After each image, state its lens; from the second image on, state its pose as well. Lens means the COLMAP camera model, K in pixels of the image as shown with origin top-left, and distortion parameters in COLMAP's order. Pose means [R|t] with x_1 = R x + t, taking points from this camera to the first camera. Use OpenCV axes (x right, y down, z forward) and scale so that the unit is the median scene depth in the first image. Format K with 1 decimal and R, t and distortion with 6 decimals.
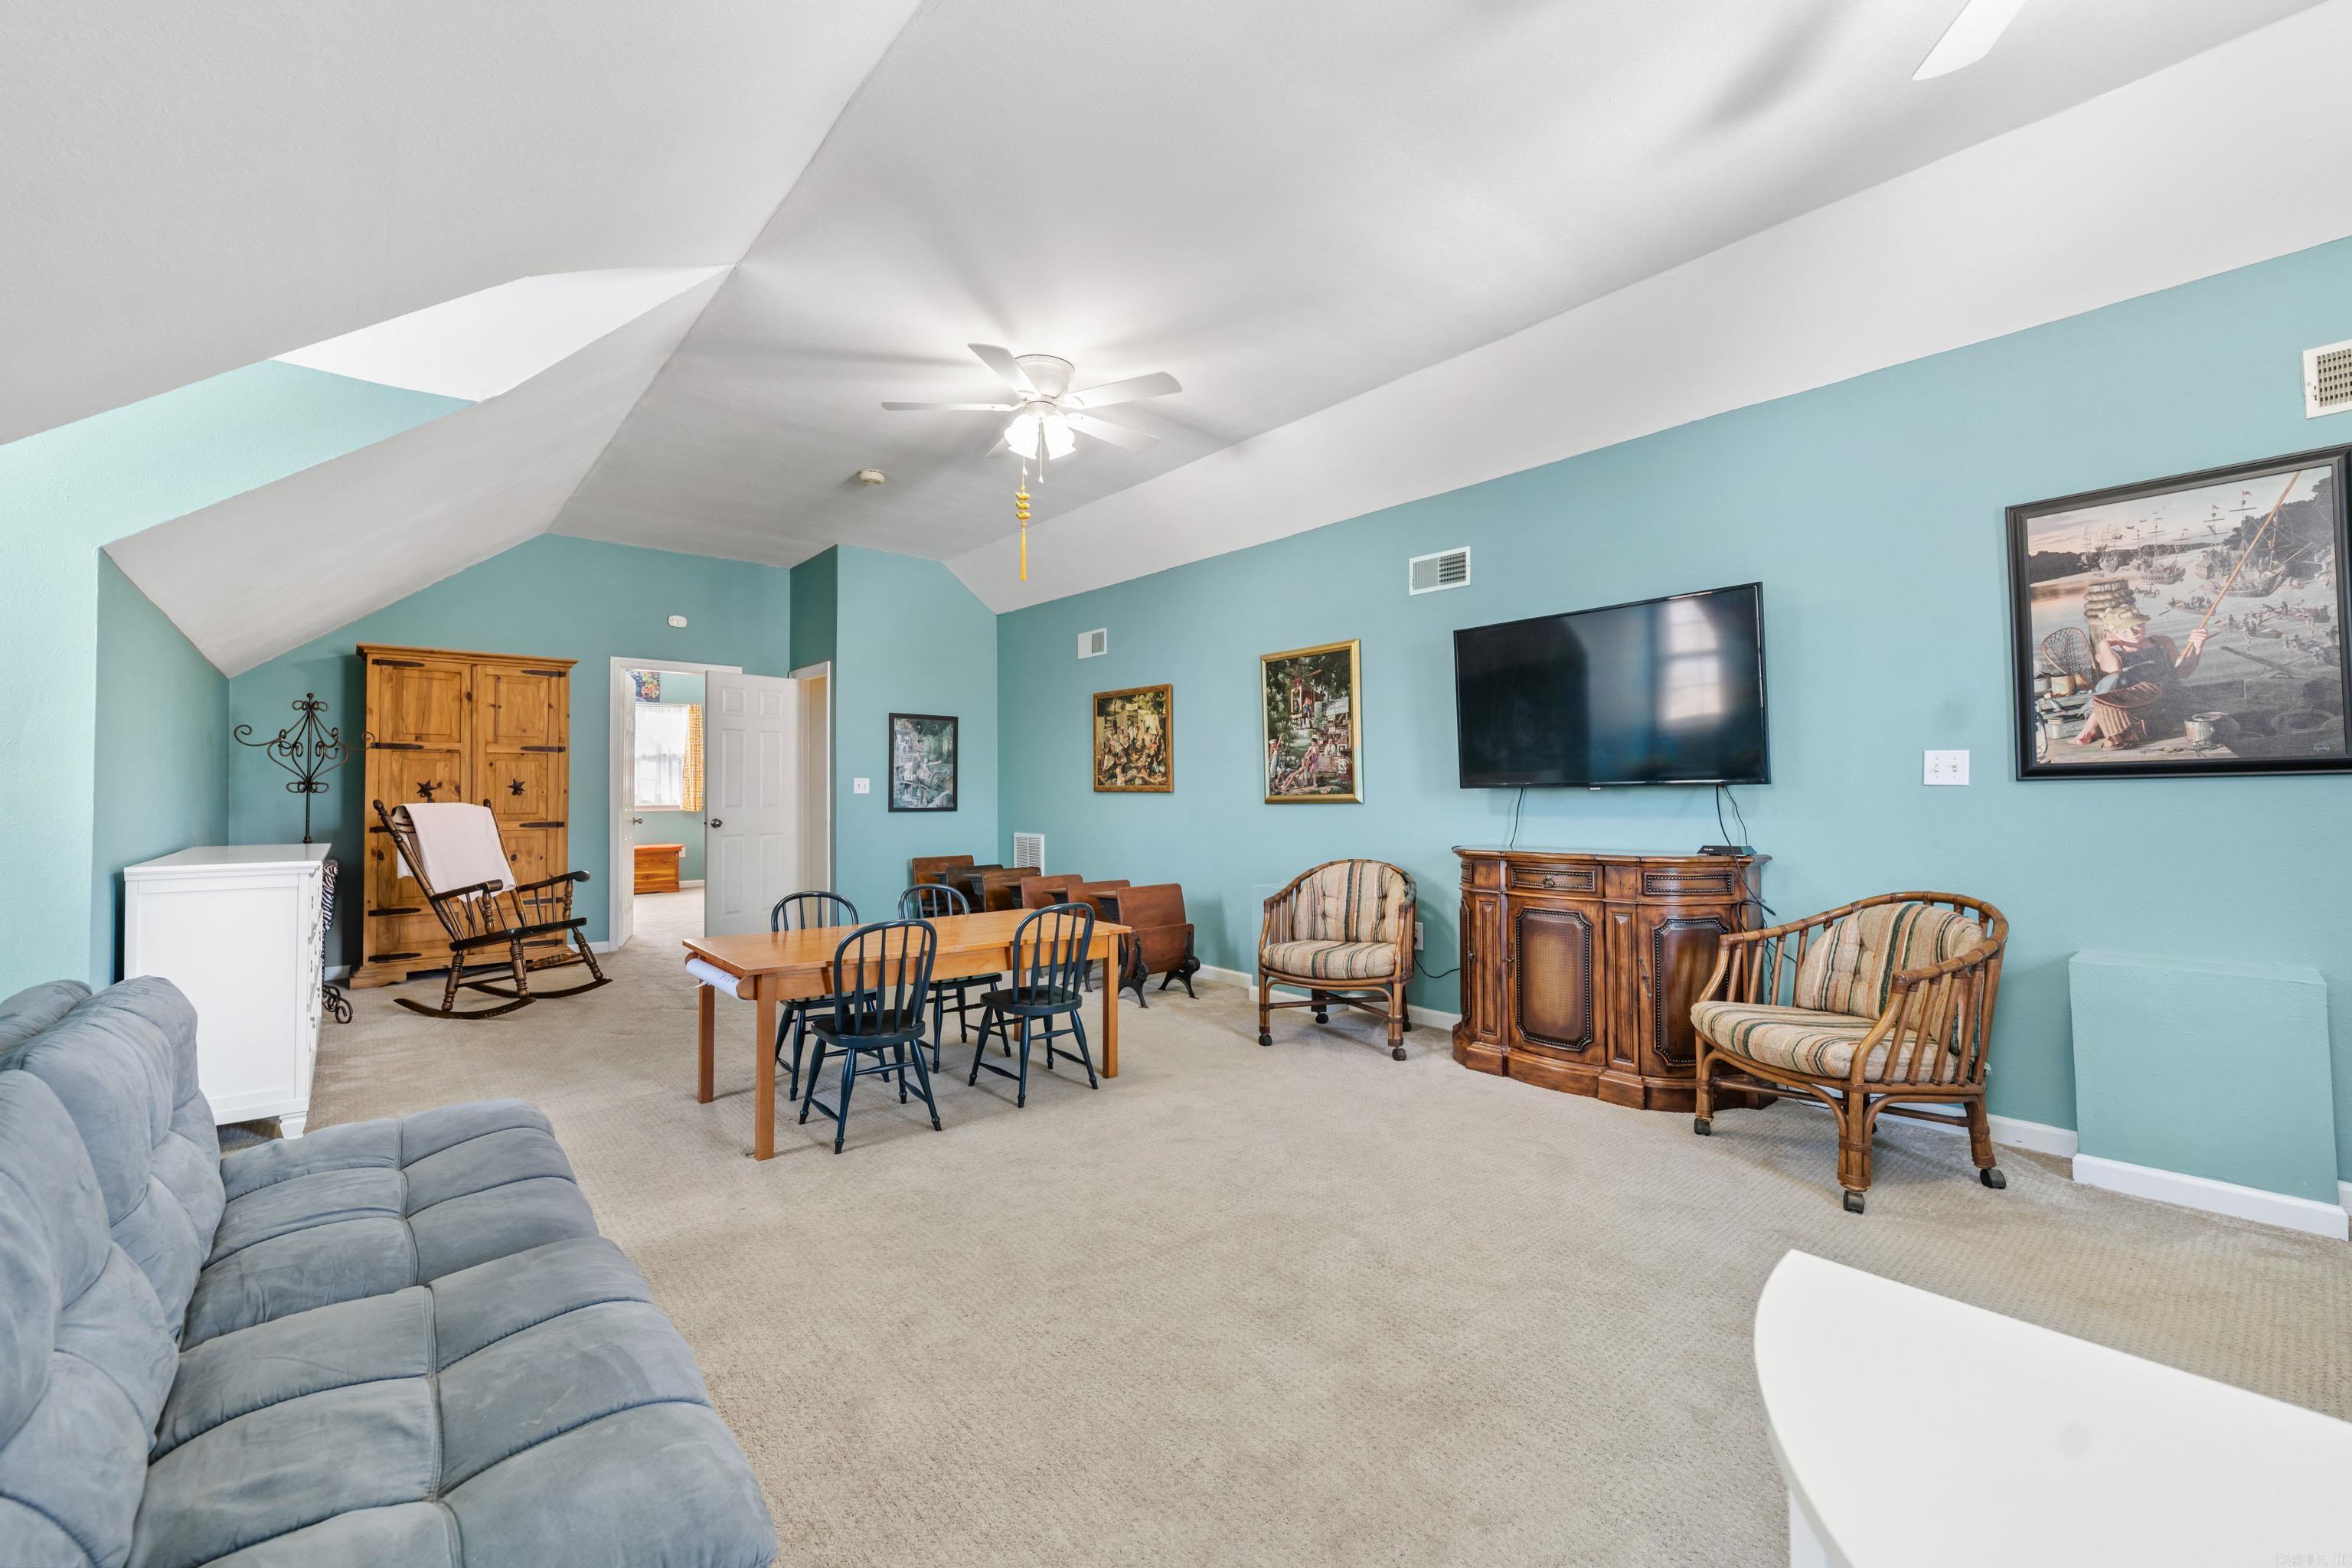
lens RADIAL K [[963.7, 0, 1183.0], [0, 963.7, 792.7], [0, 0, 1]] dist [0.000590, -0.000321]
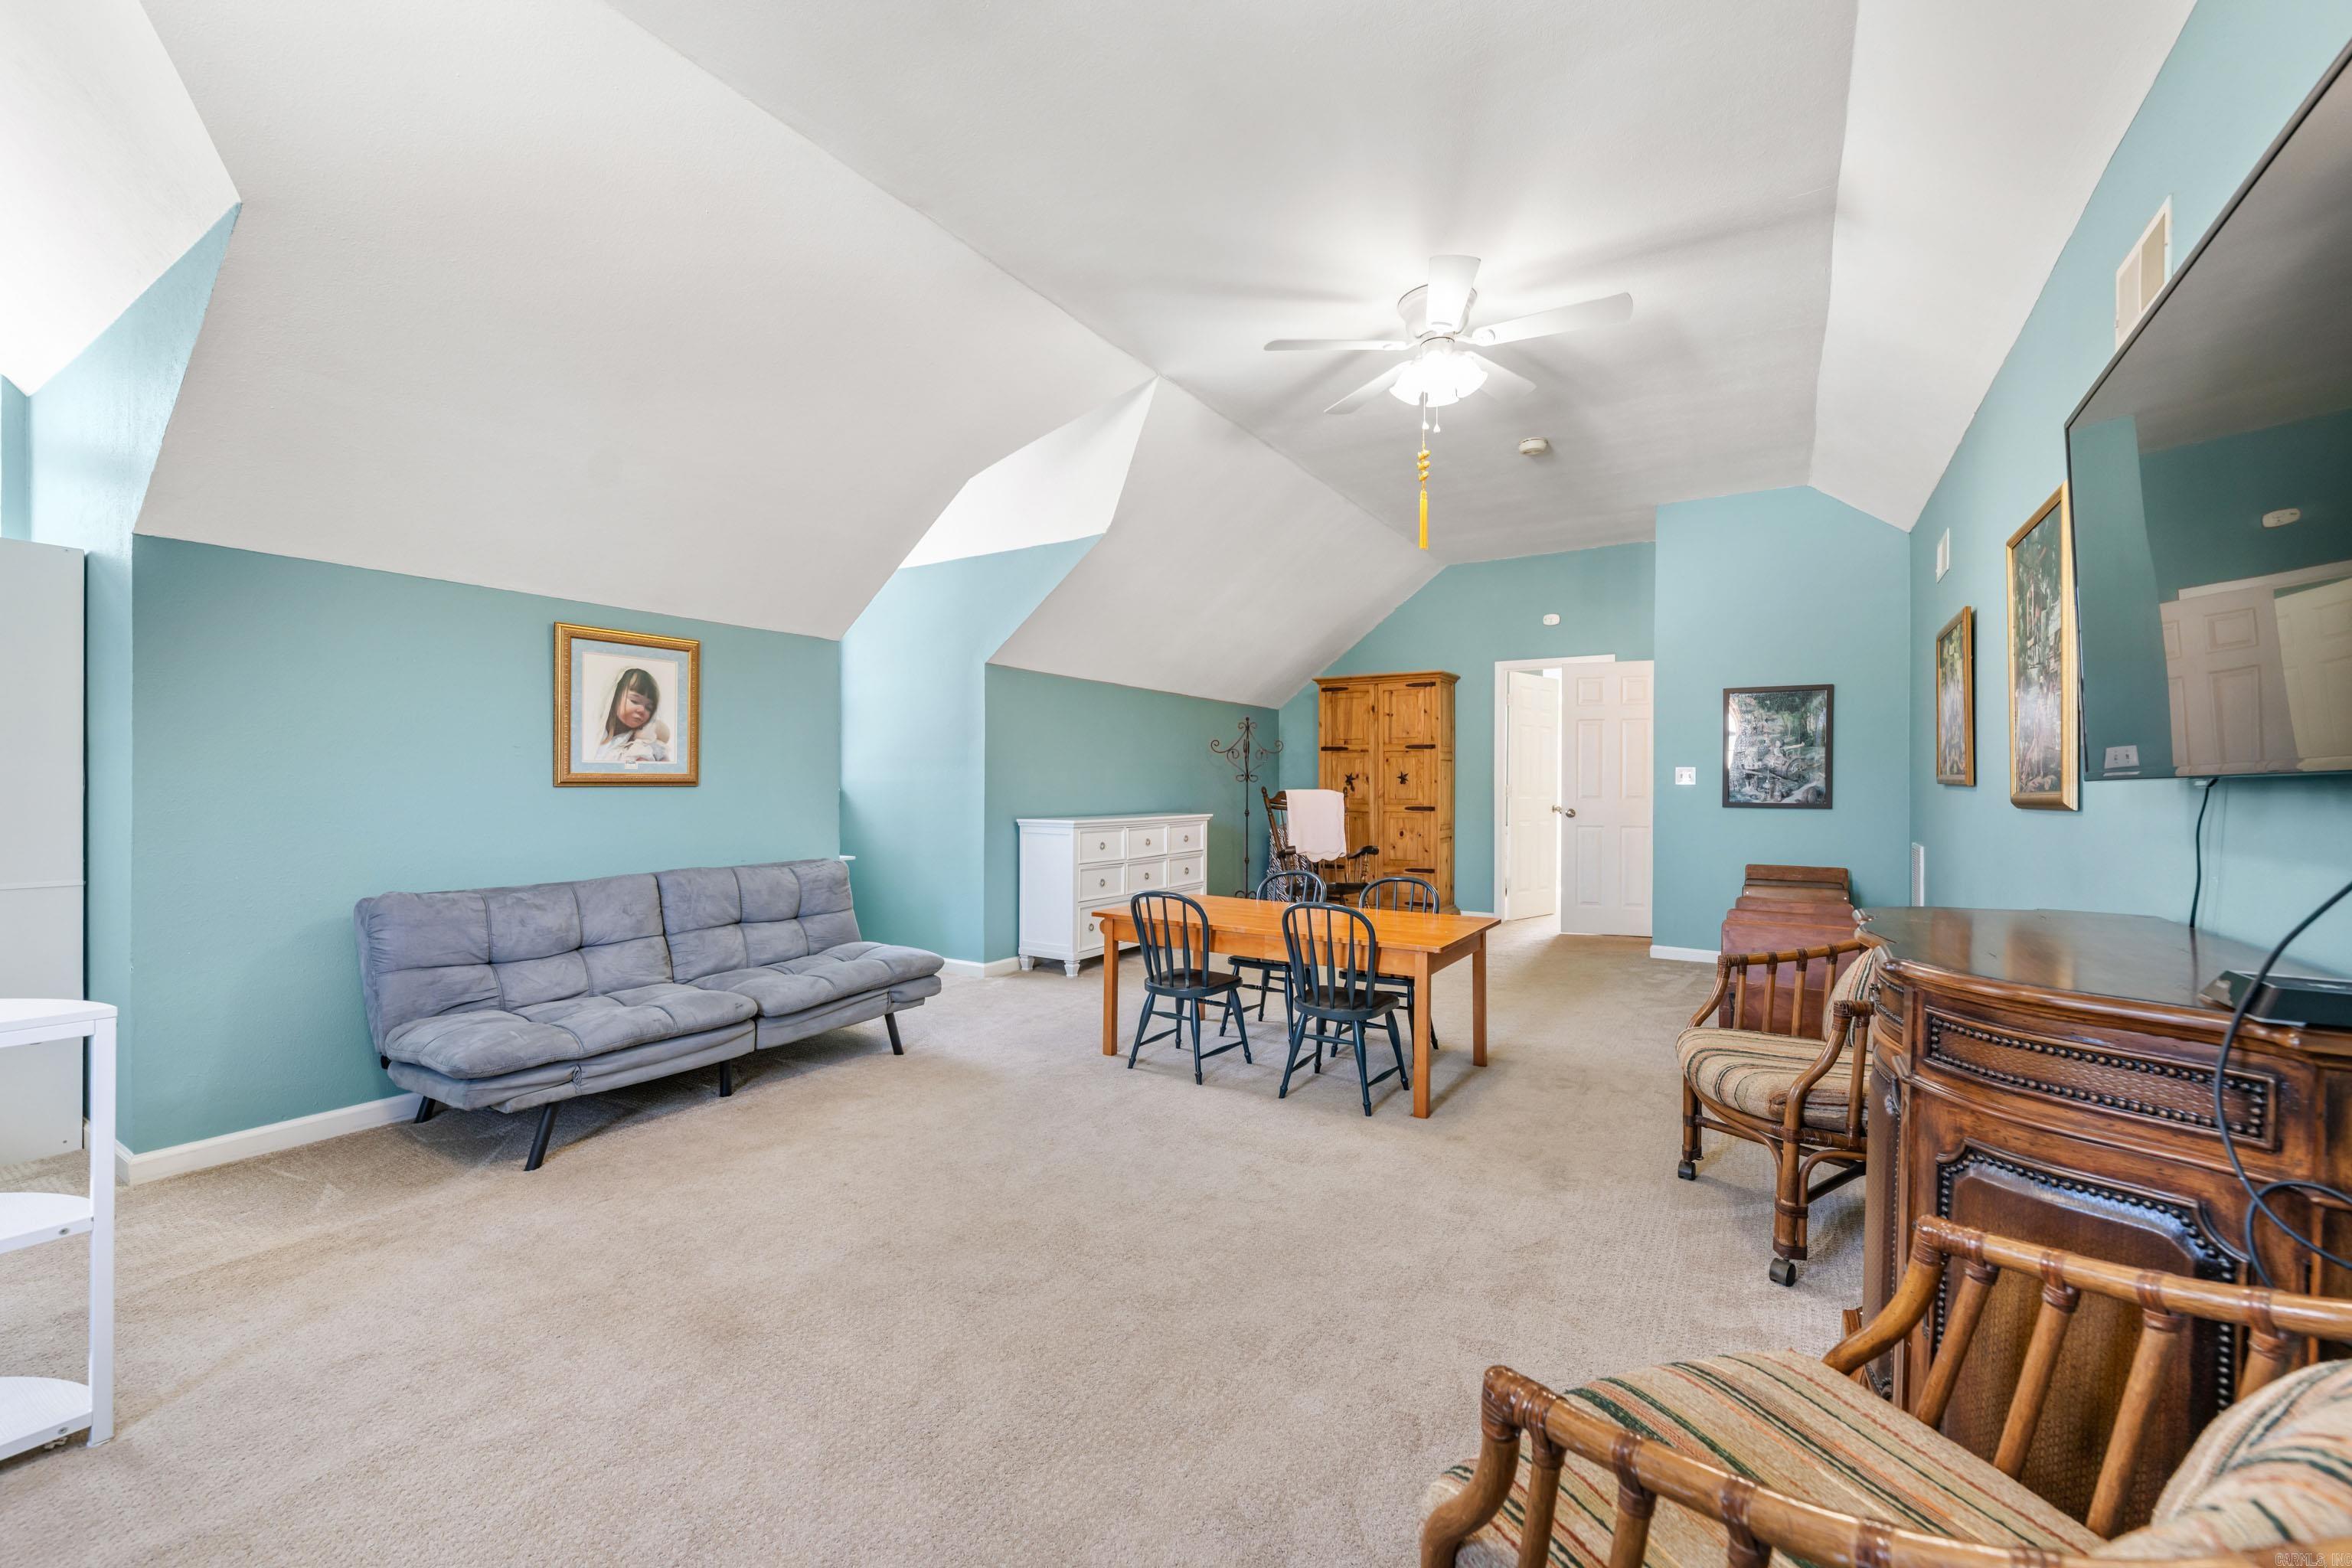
lens RADIAL K [[963.7, 0, 1165.4], [0, 963.7, 805.1], [0, 0, 1]] dist [0.000590, -0.000321]
pose [[0.279386, 0.026372, -0.959817, 0.431141], [-0.003941, 0.999646, 0.026319, -0.002140], [0.960171, -0.003571, 0.279391, 0.346727]]
